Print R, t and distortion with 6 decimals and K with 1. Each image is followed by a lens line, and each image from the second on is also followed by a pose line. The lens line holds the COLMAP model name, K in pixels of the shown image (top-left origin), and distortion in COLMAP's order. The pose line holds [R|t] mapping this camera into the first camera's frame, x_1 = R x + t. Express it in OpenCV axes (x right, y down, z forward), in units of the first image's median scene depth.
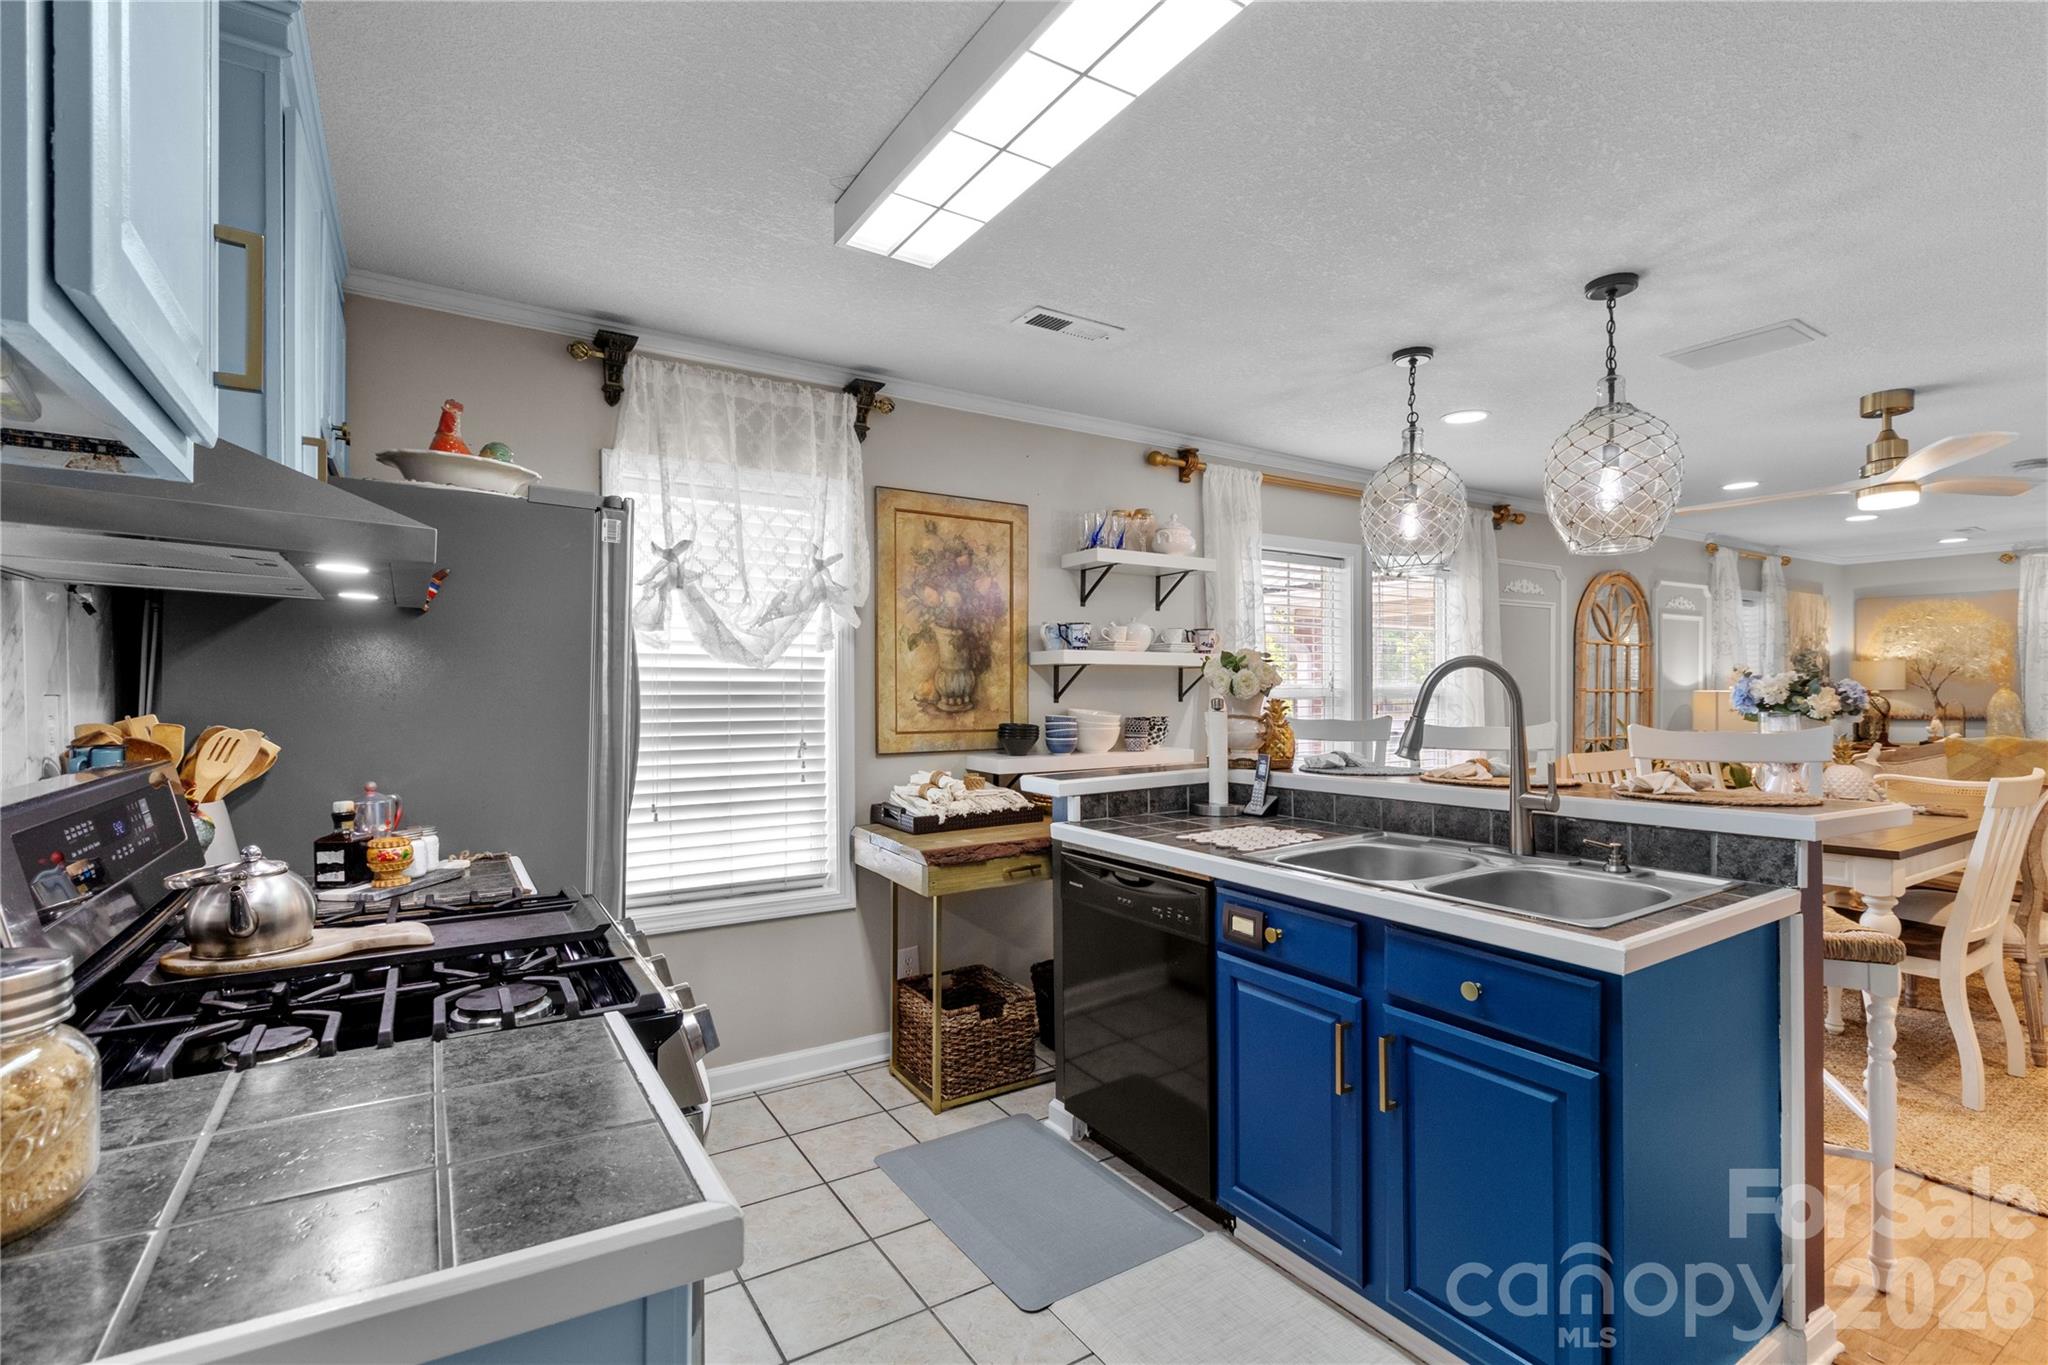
lens RADIAL K [[950.9, 0, 1053.7], [0, 950.9, 697.3], [0, 0, 1]] dist [-0.000598, 0.002322]
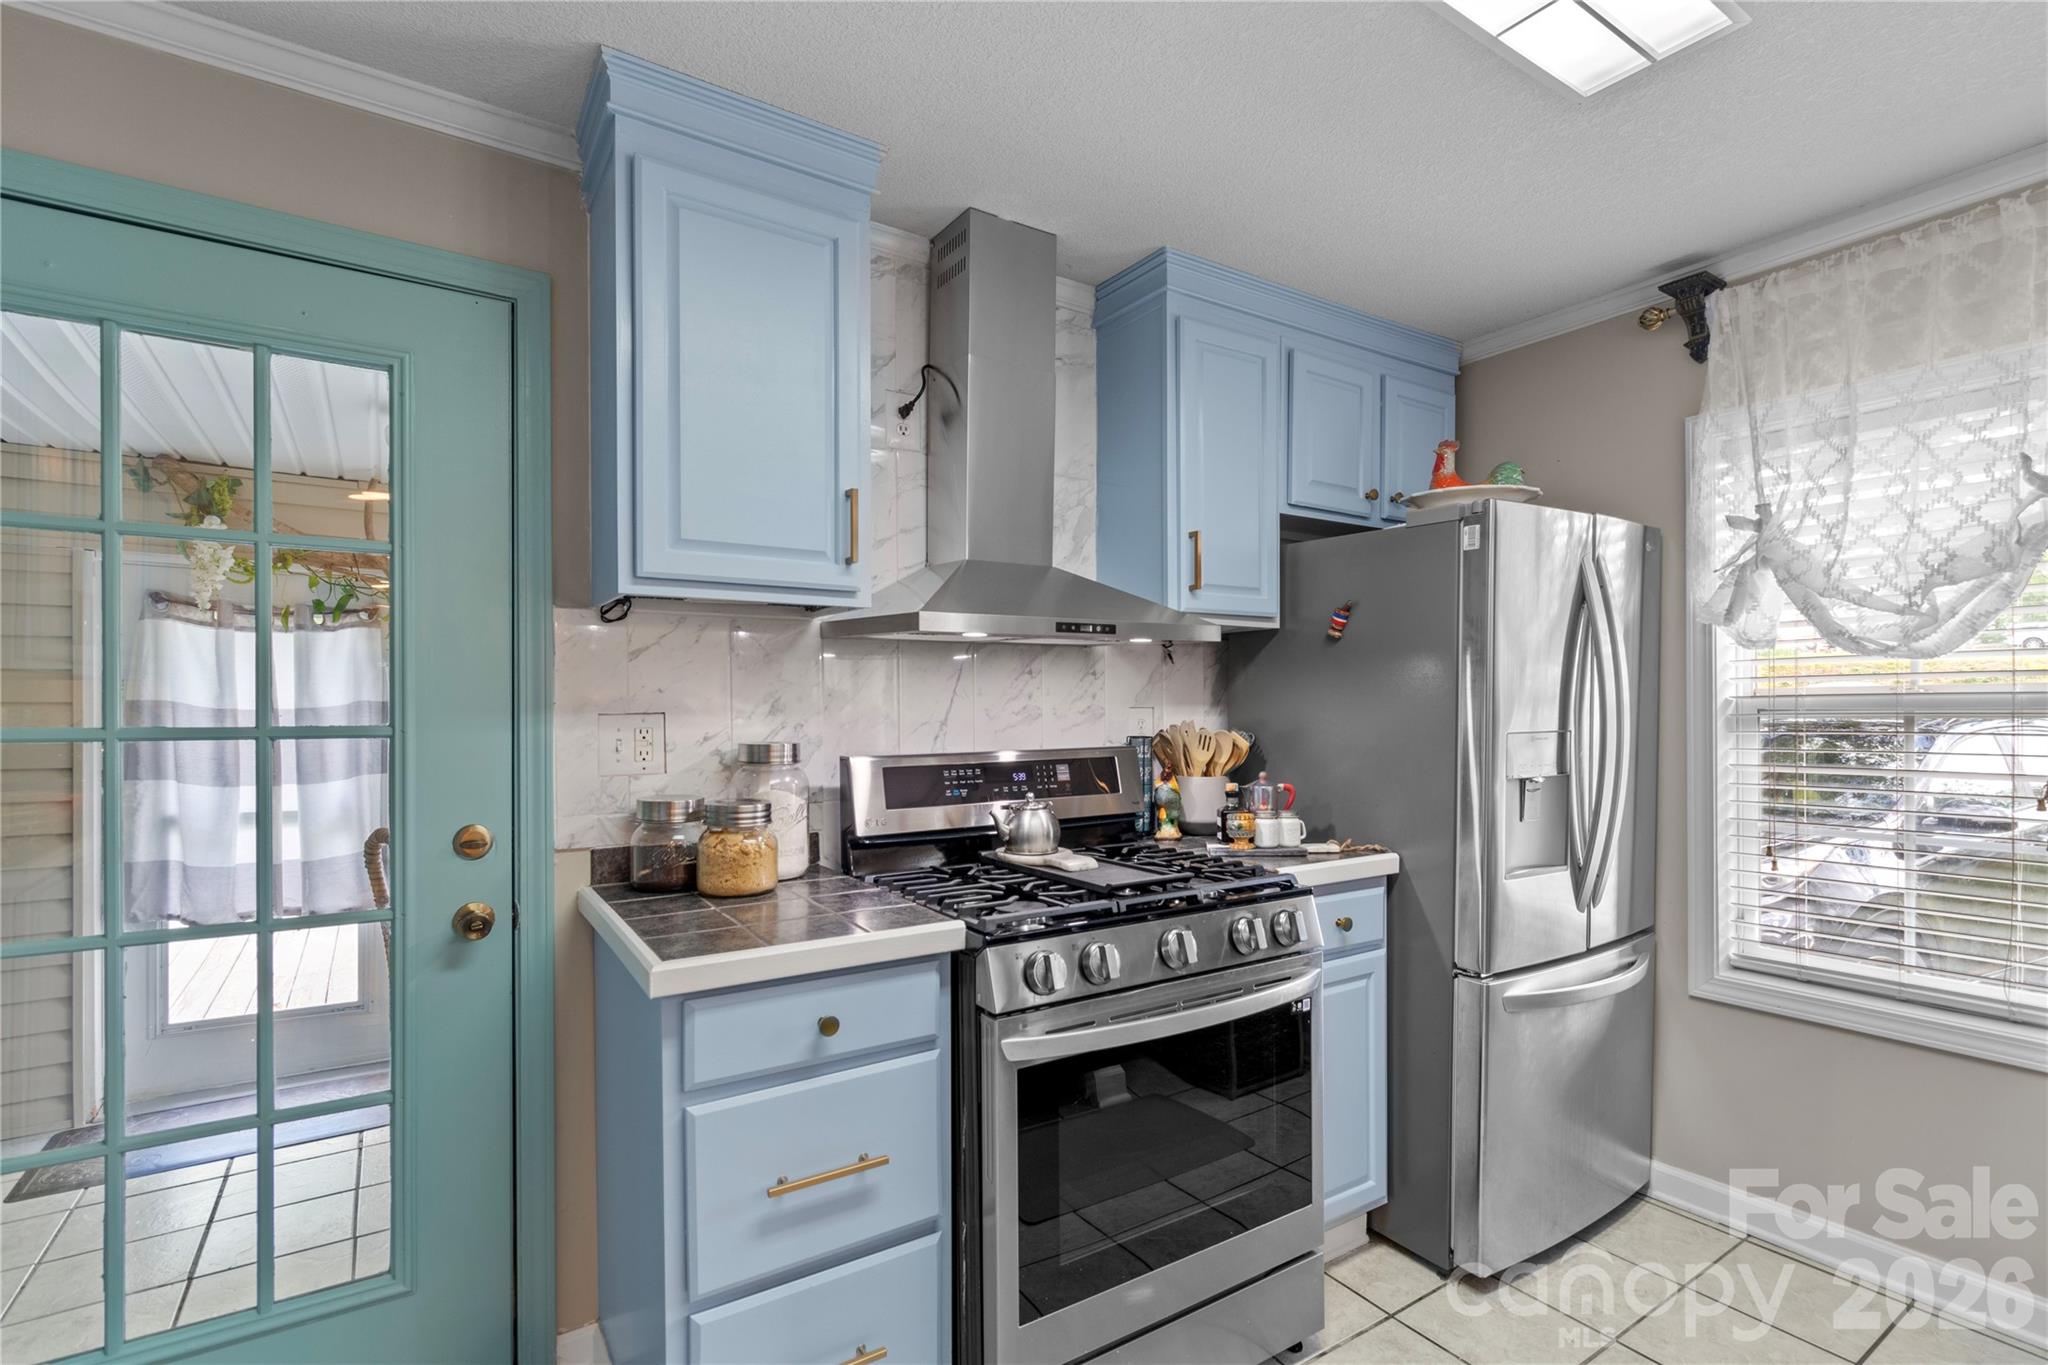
lens RADIAL K [[958.2, 0, 1041.6], [0, 958.2, 713.7], [0, 0, 1]] dist [0.002091, -0.002082]
pose [[0.002157, 0.003181, -0.999993, 0.313338], [-0.000408, 0.999995, 0.003180, 0.001008], [0.999998, 0.000401, 0.002158, 0.341363]]
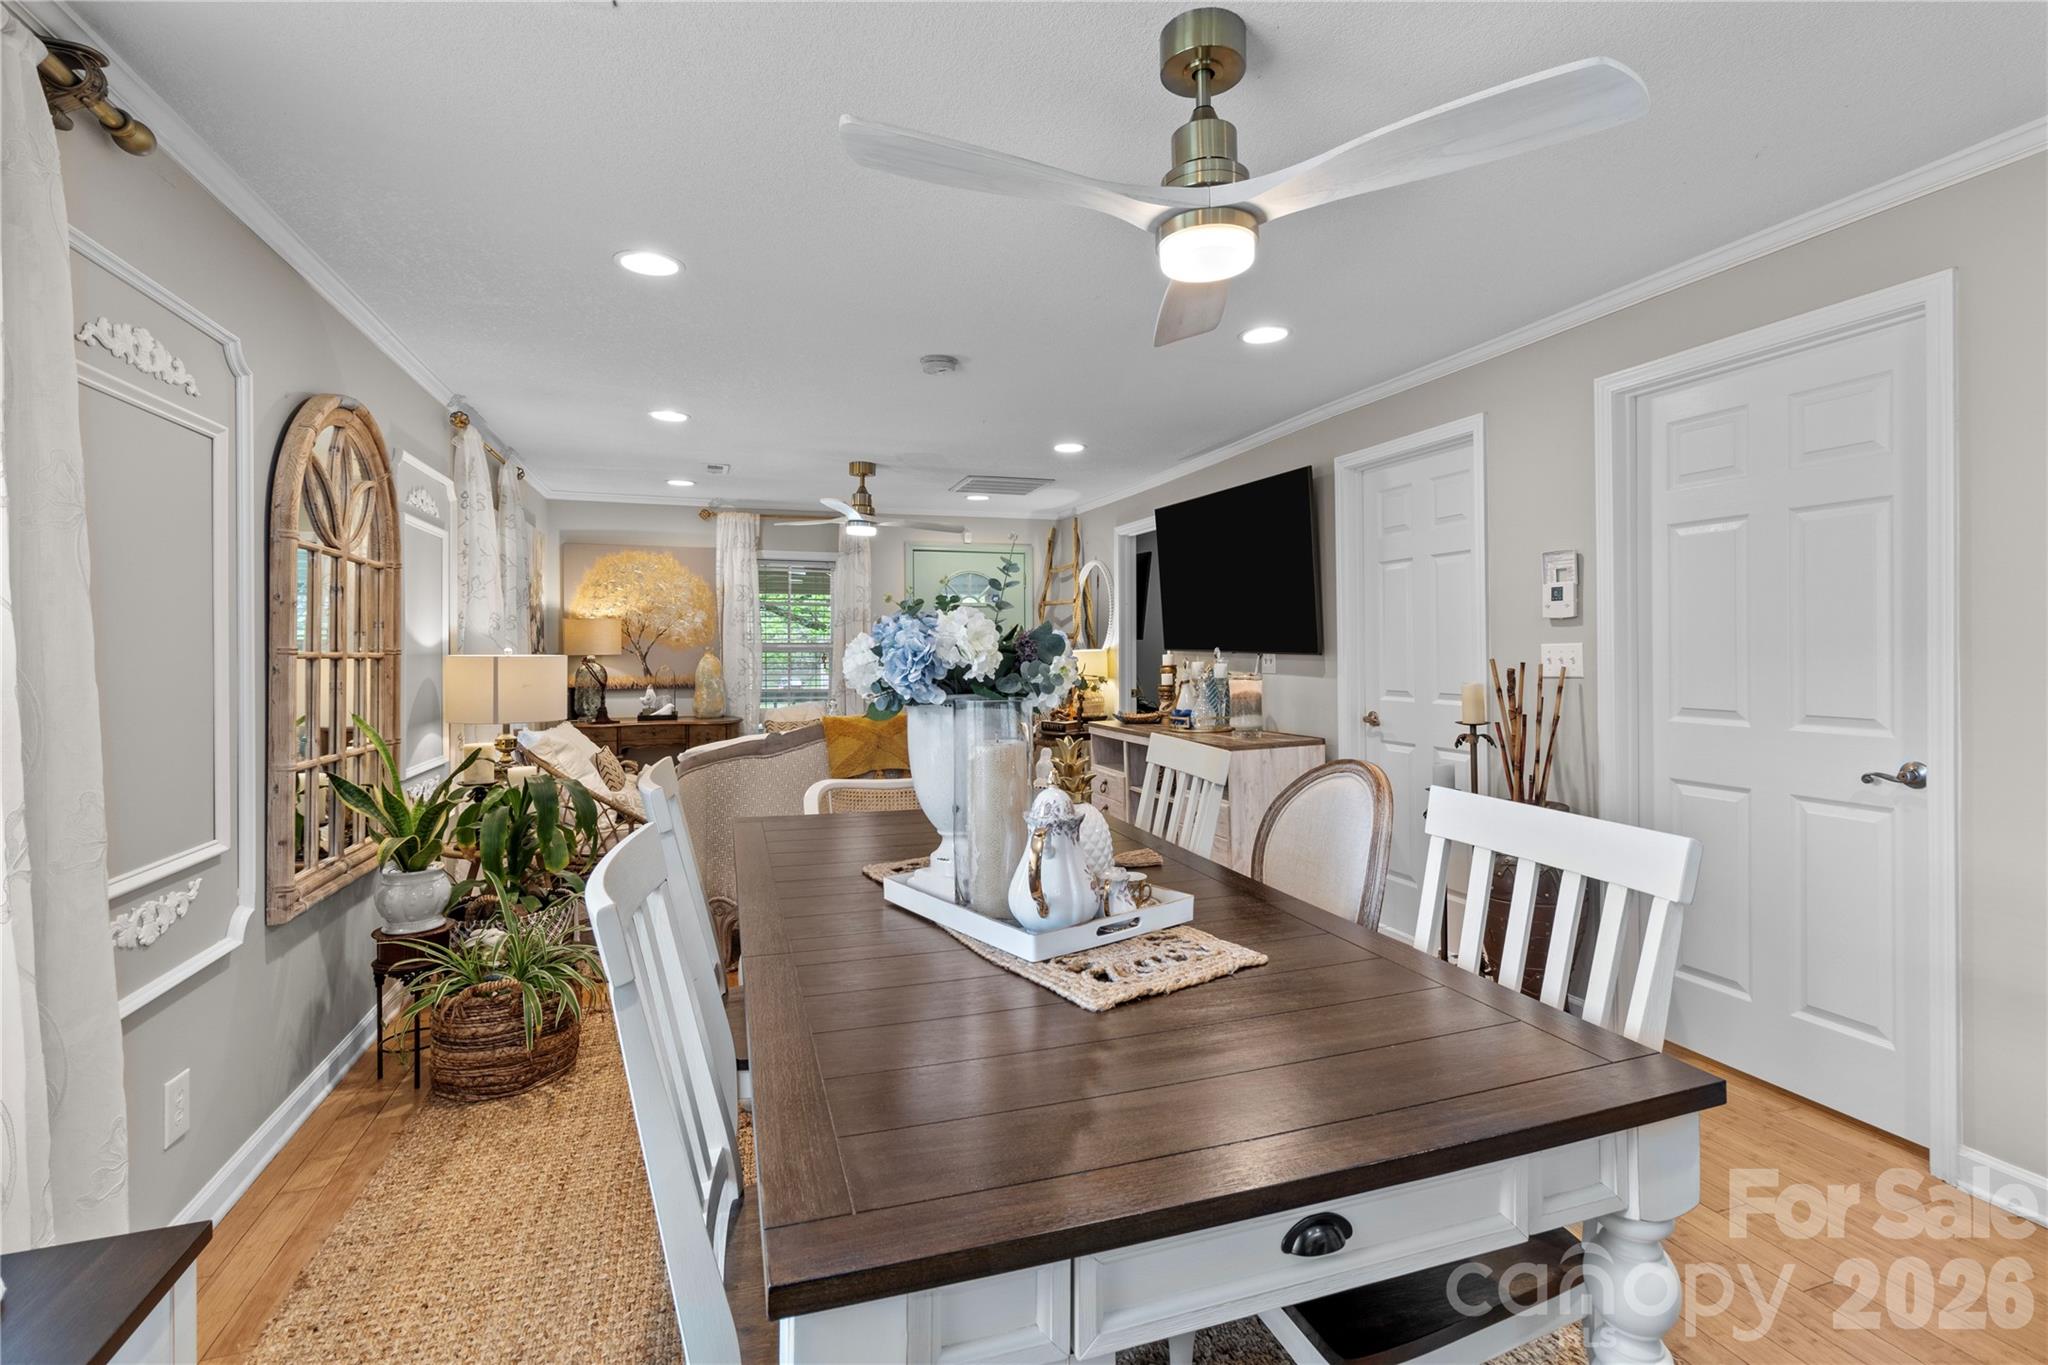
lens RADIAL K [[950.9, 0, 1053.0], [0, 950.9, 645.8], [0, 0, 1]] dist [-0.000598, 0.002322]
pose [[0.240565, 0.008834, 0.970593, 0.389216], [0.012116, 0.999853, -0.012104, -0.002993], [-0.970557, 0.014671, 0.240422, 0.967098]]
